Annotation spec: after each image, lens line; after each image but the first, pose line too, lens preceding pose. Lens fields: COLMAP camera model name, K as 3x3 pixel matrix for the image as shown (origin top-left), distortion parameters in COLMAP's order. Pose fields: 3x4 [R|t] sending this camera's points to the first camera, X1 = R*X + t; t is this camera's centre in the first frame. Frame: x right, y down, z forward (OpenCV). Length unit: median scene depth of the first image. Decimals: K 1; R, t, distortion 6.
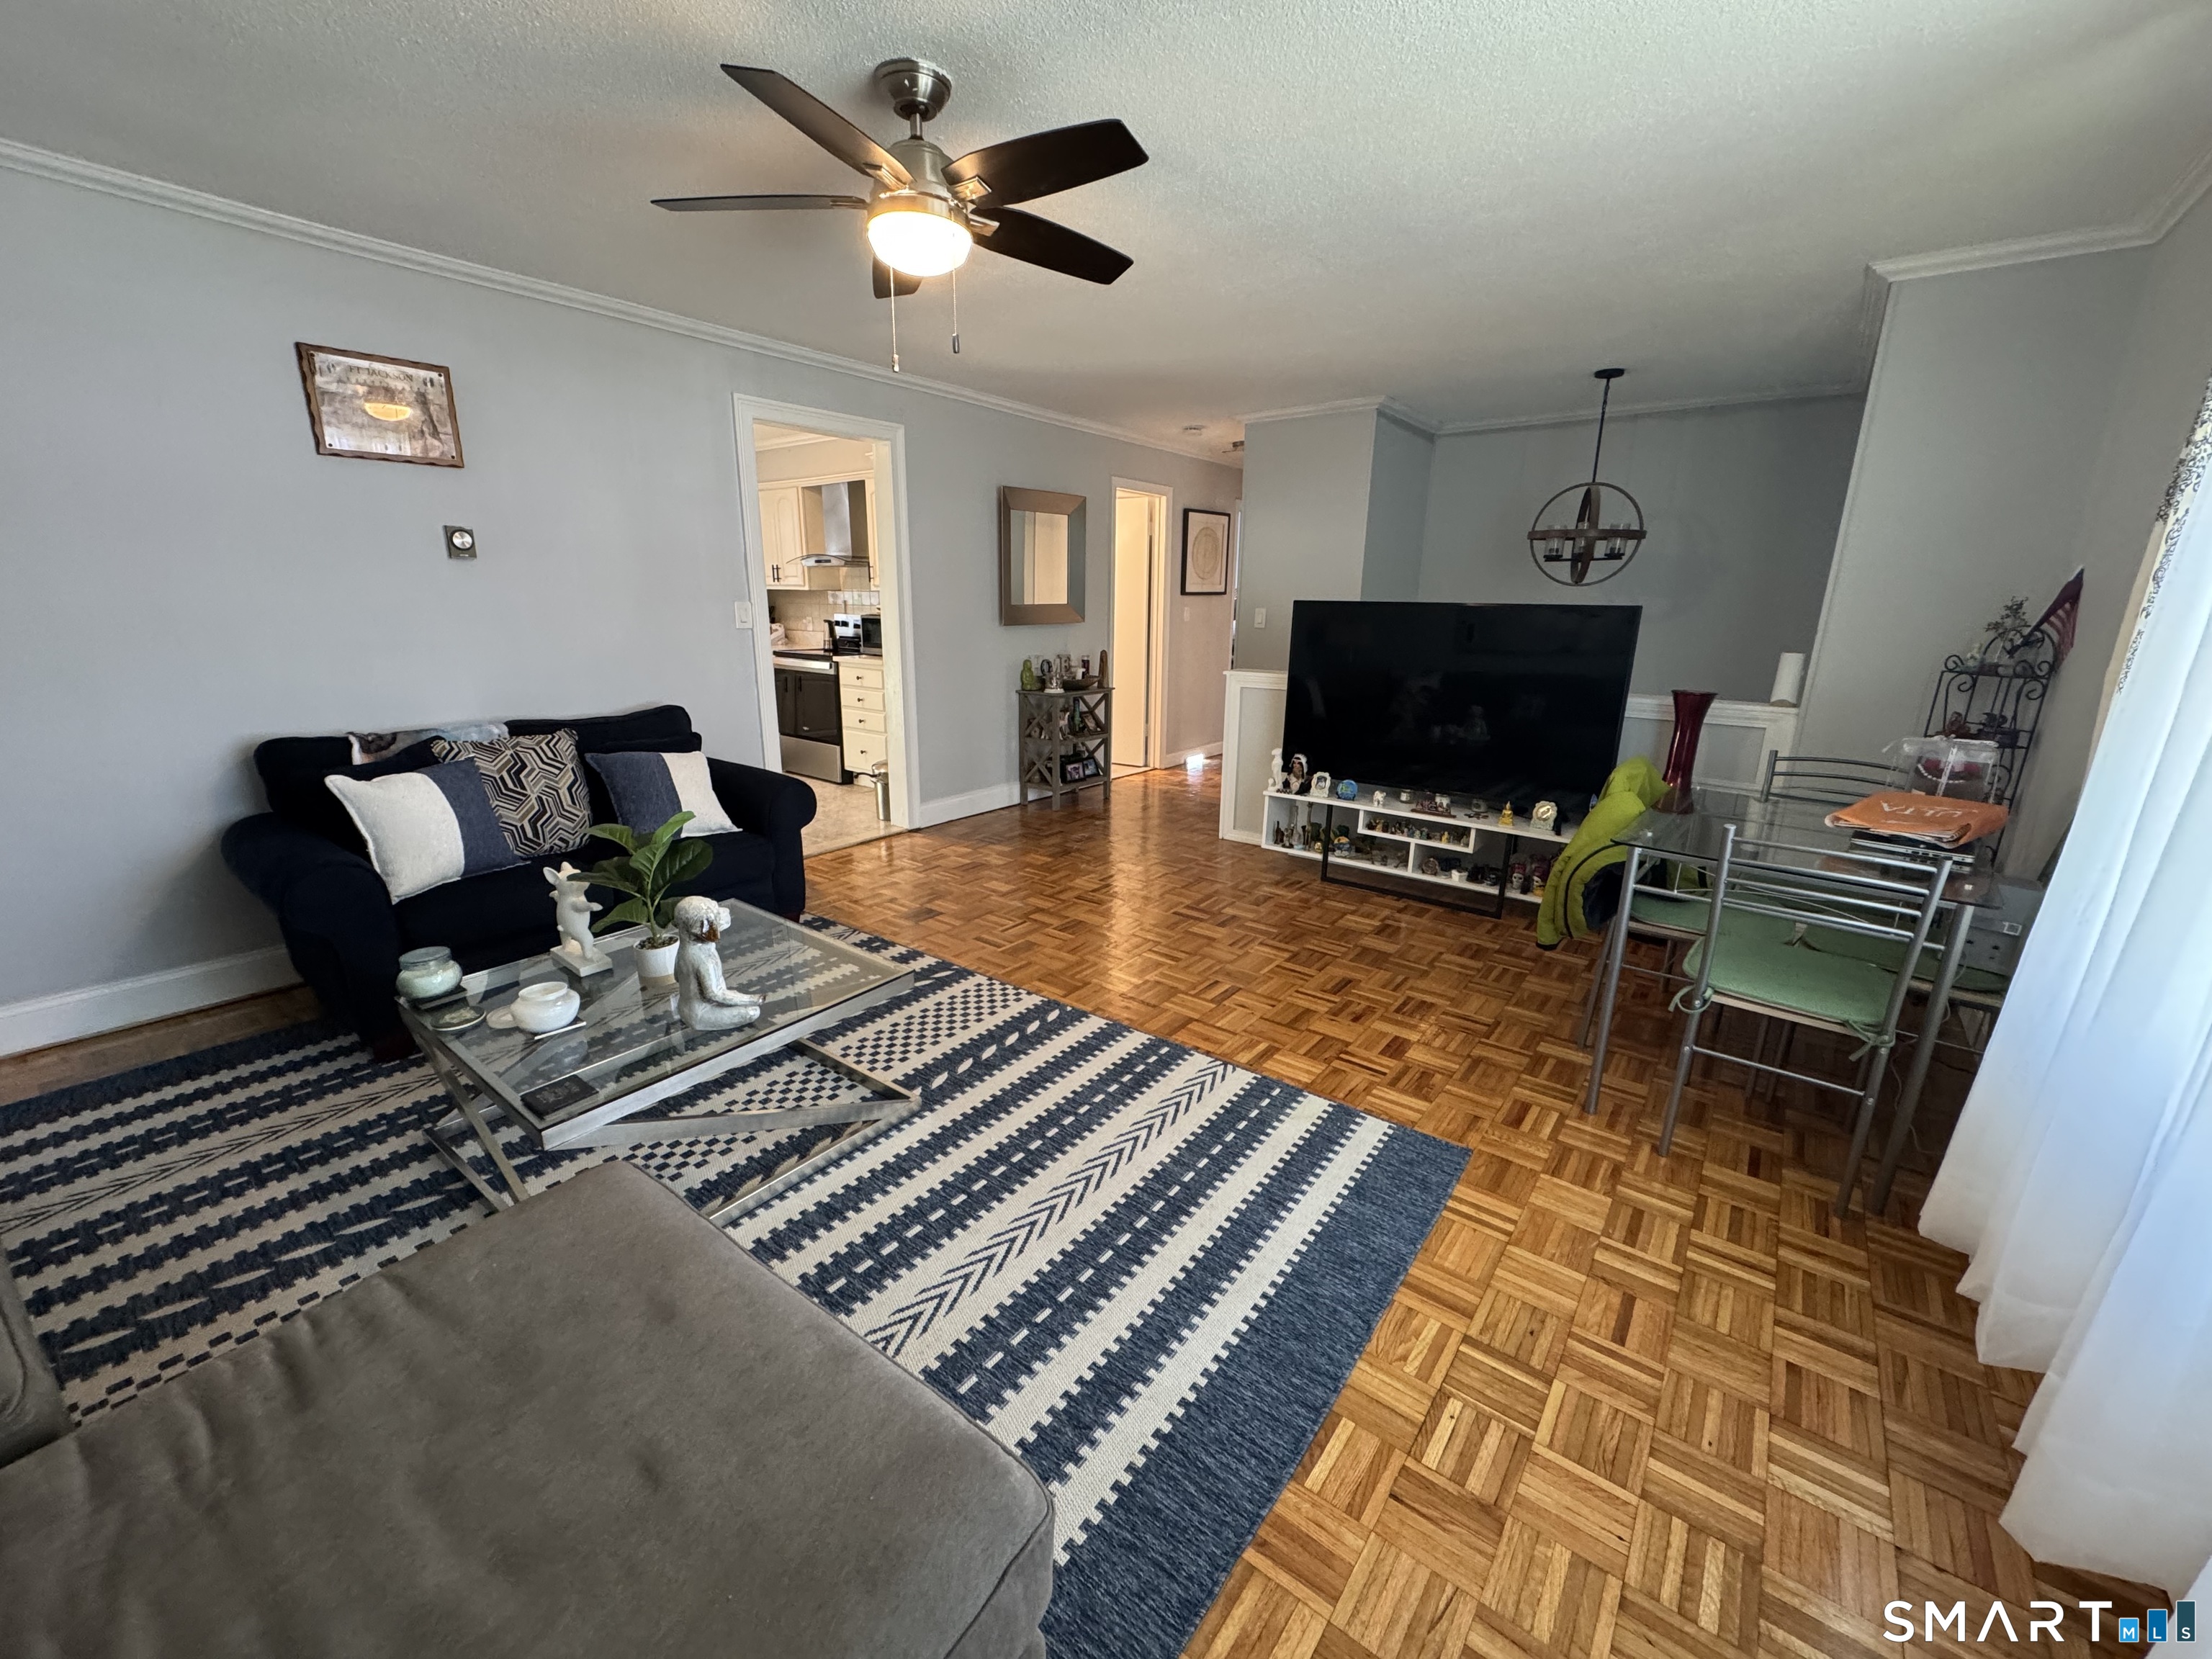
lens RADIAL K [[878.4, 0, 1102.0], [0, 878.4, 828.8], [0, 0, 1]] dist [-0.001034, 0.000320]
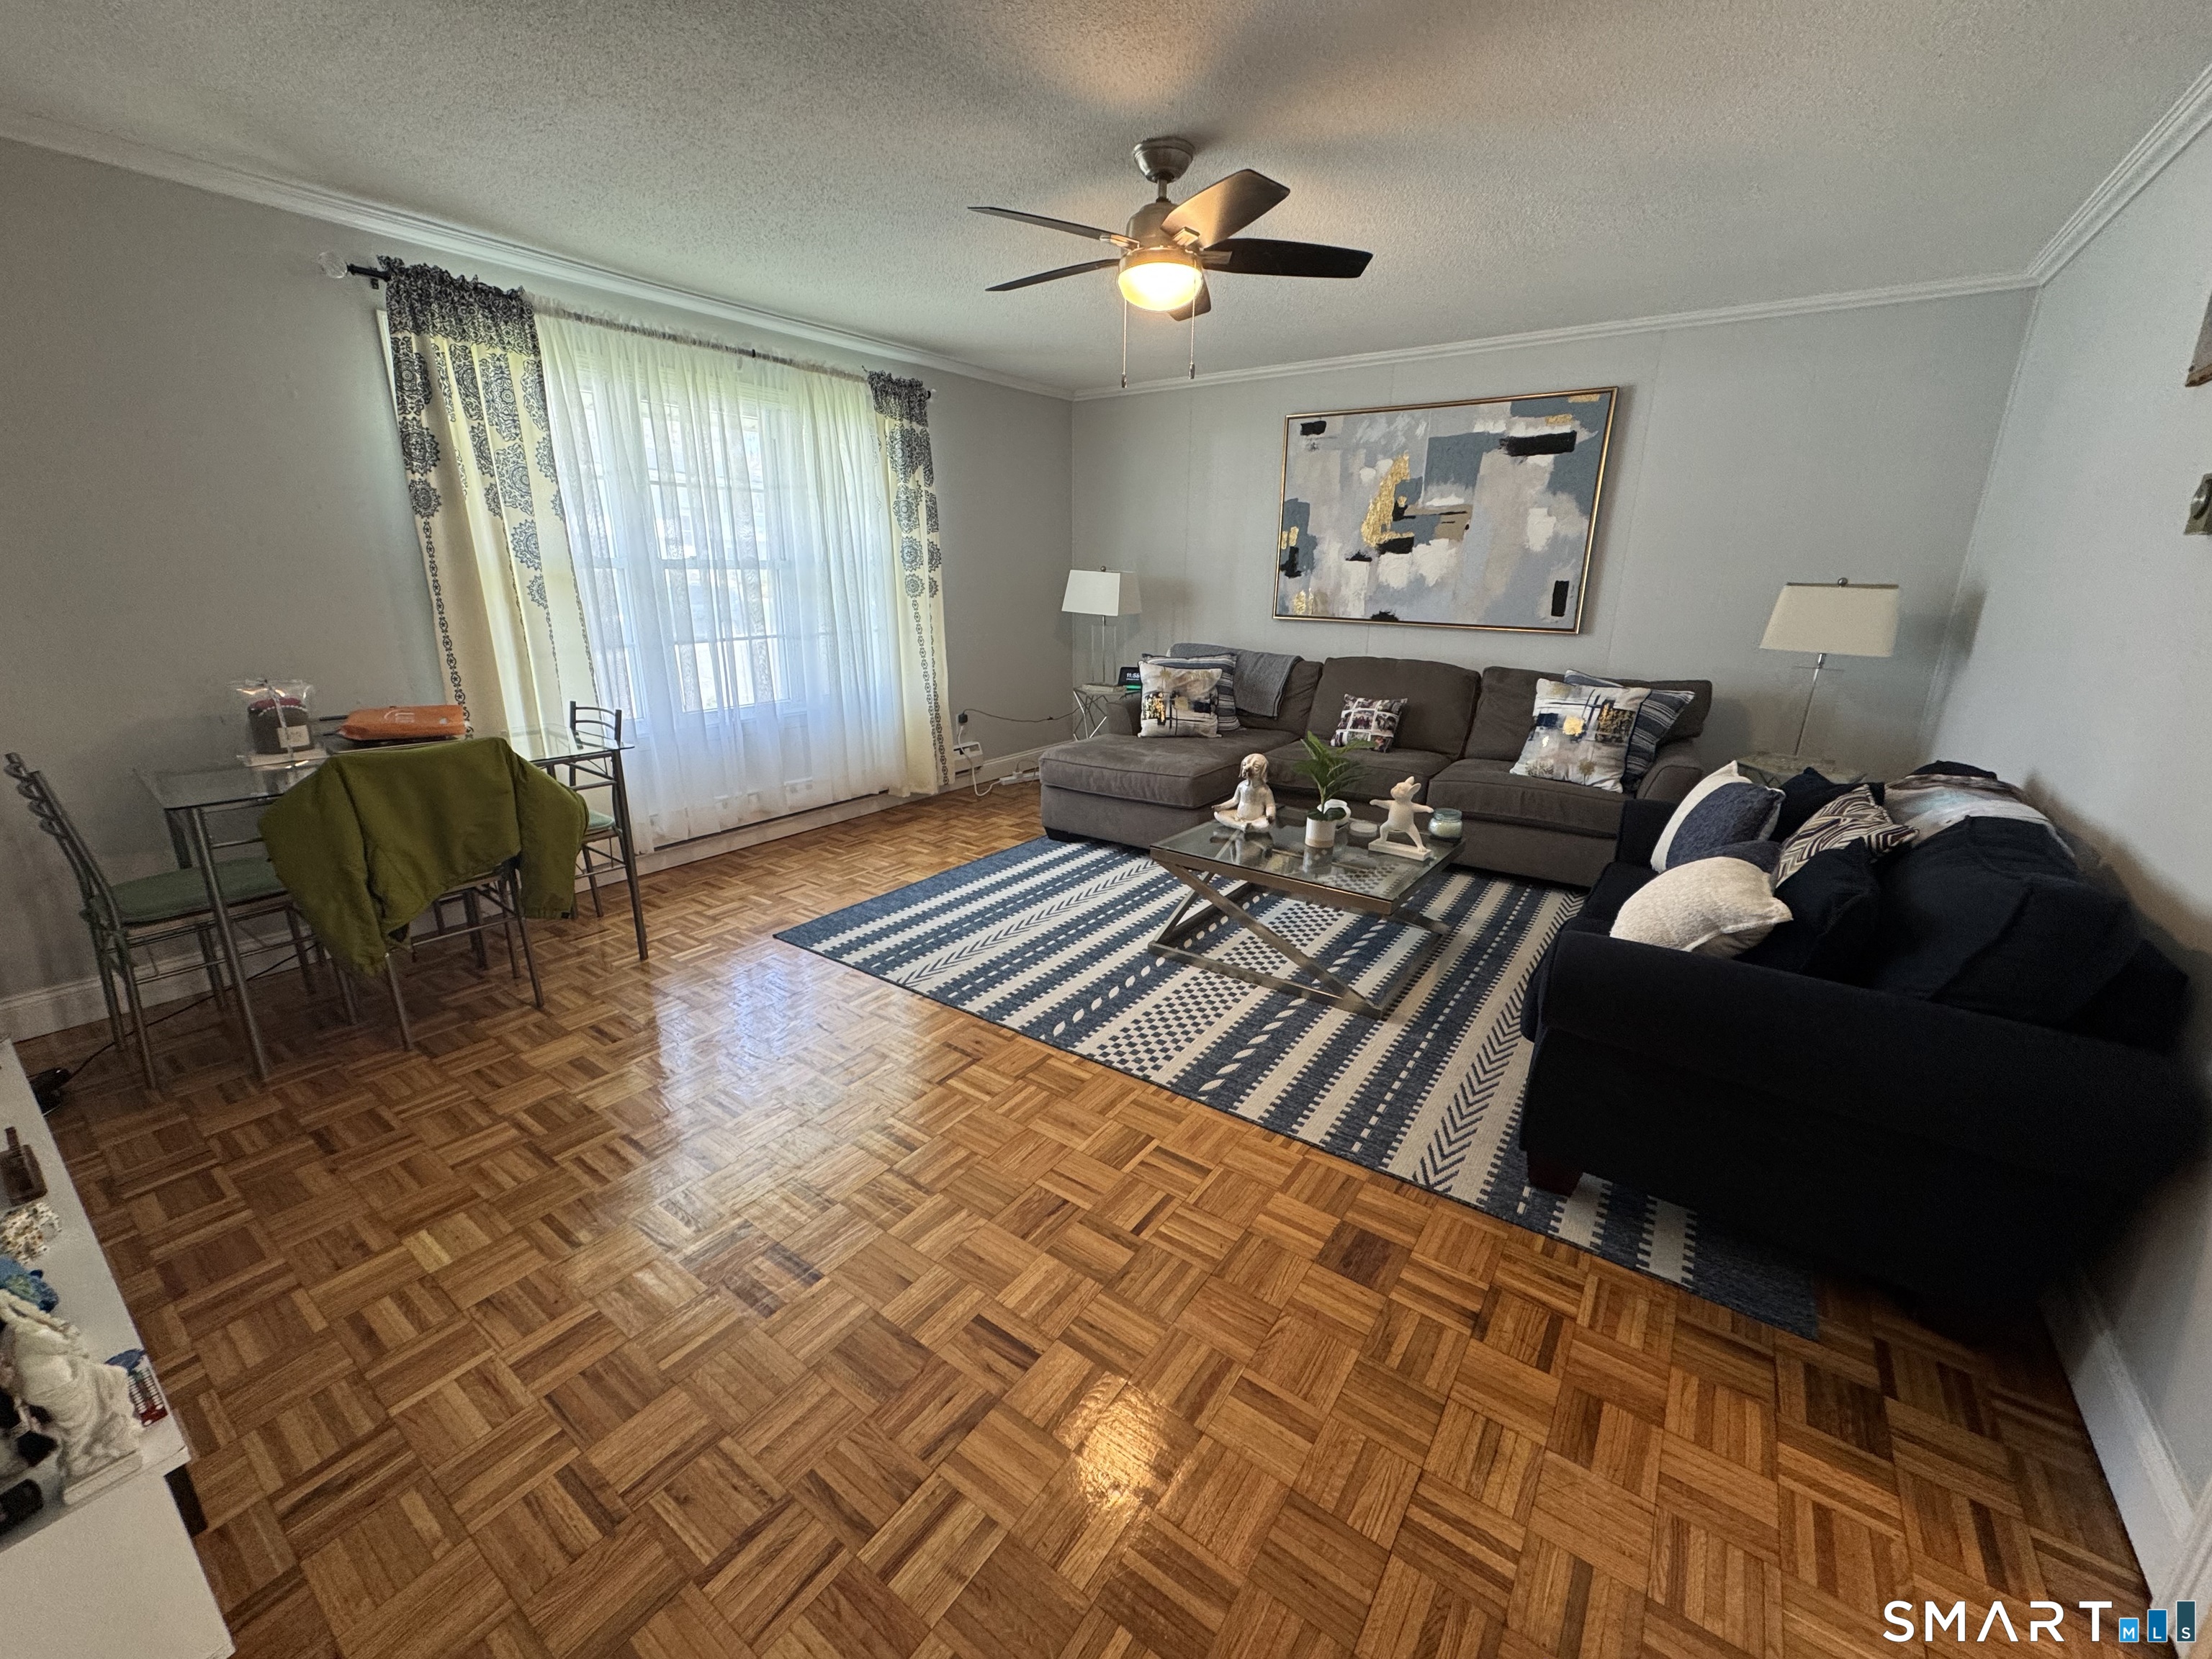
lens RADIAL K [[878.4, 0, 1104.6], [0, 878.4, 825.7], [0, 0, 1]] dist [-0.001034, 0.000320]
pose [[-0.998688, -0.009161, -0.050376, -0.048071], [-0.033894, 0.855713, 0.516340, -0.399456], [0.038377, 0.517370, -0.854901, 1.486040]]
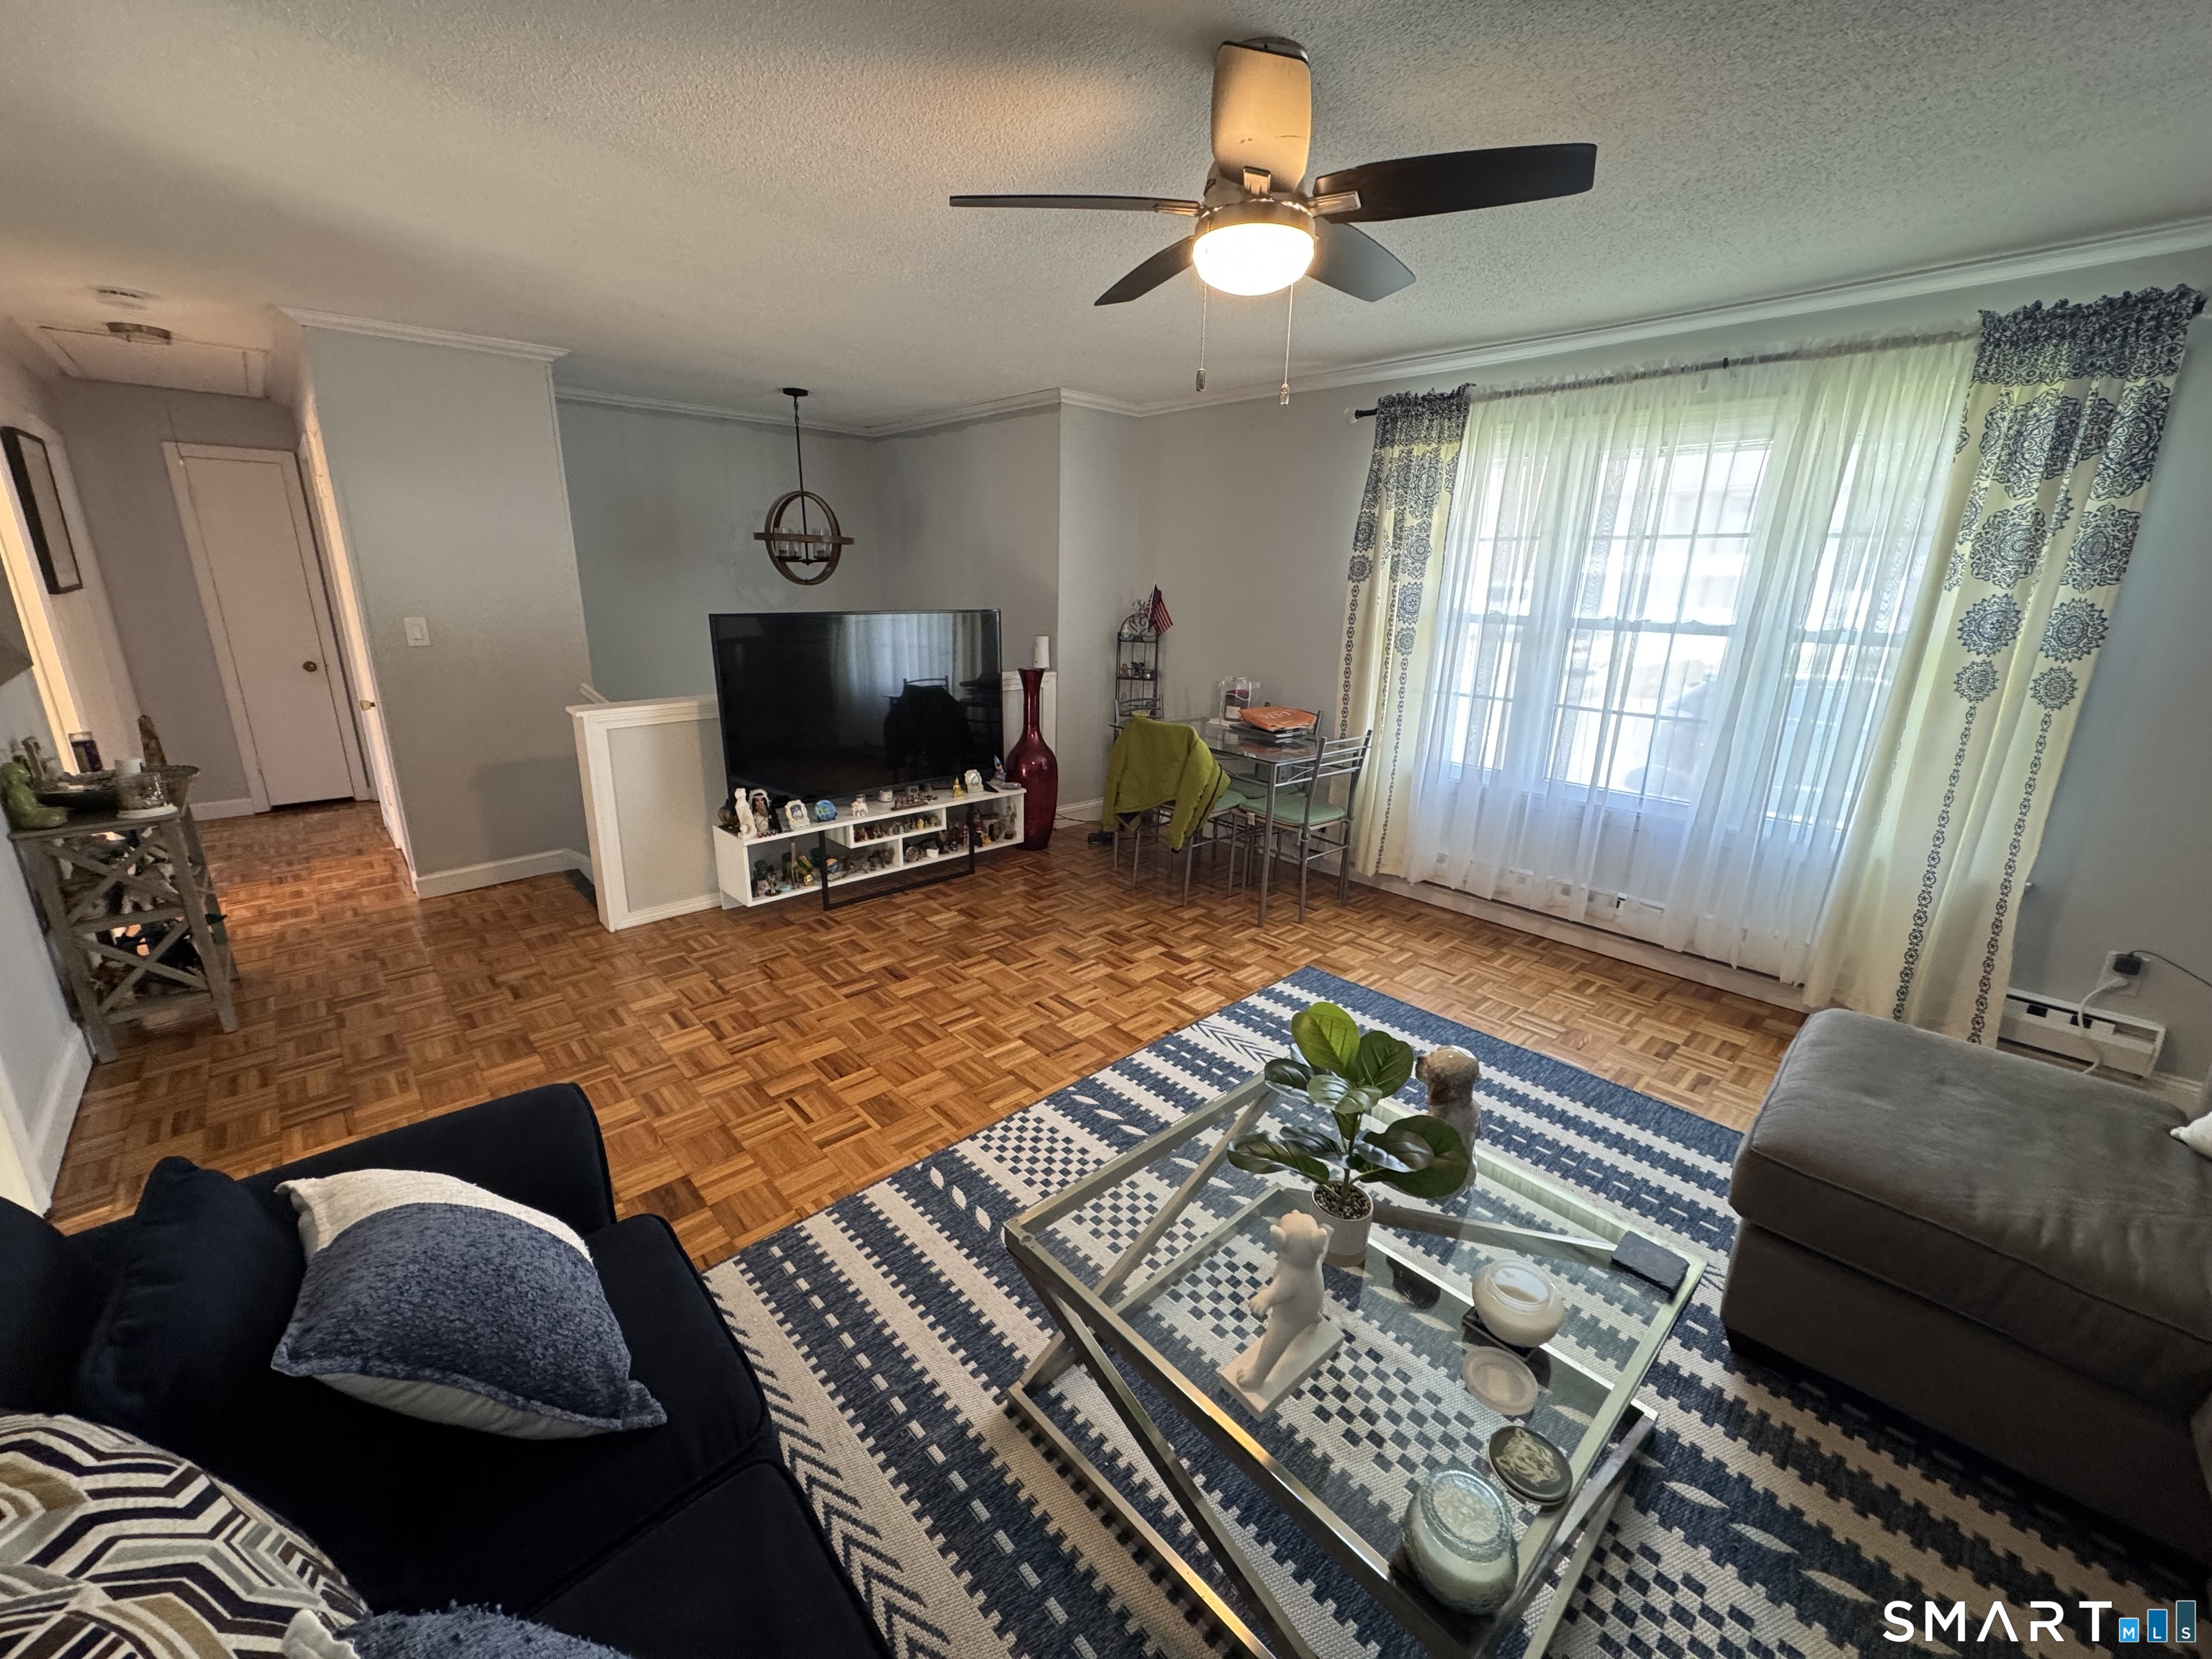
lens RADIAL K [[878.4, 0, 1103.8], [0, 878.4, 829.3], [0, 0, 1]] dist [-0.001034, 0.000320]
pose [[0.158895, -0.285965, 0.944974, -0.734679], [0.236135, 0.940363, 0.244864, -0.237809], [-0.958641, 0.184234, 0.216945, 0.645742]]
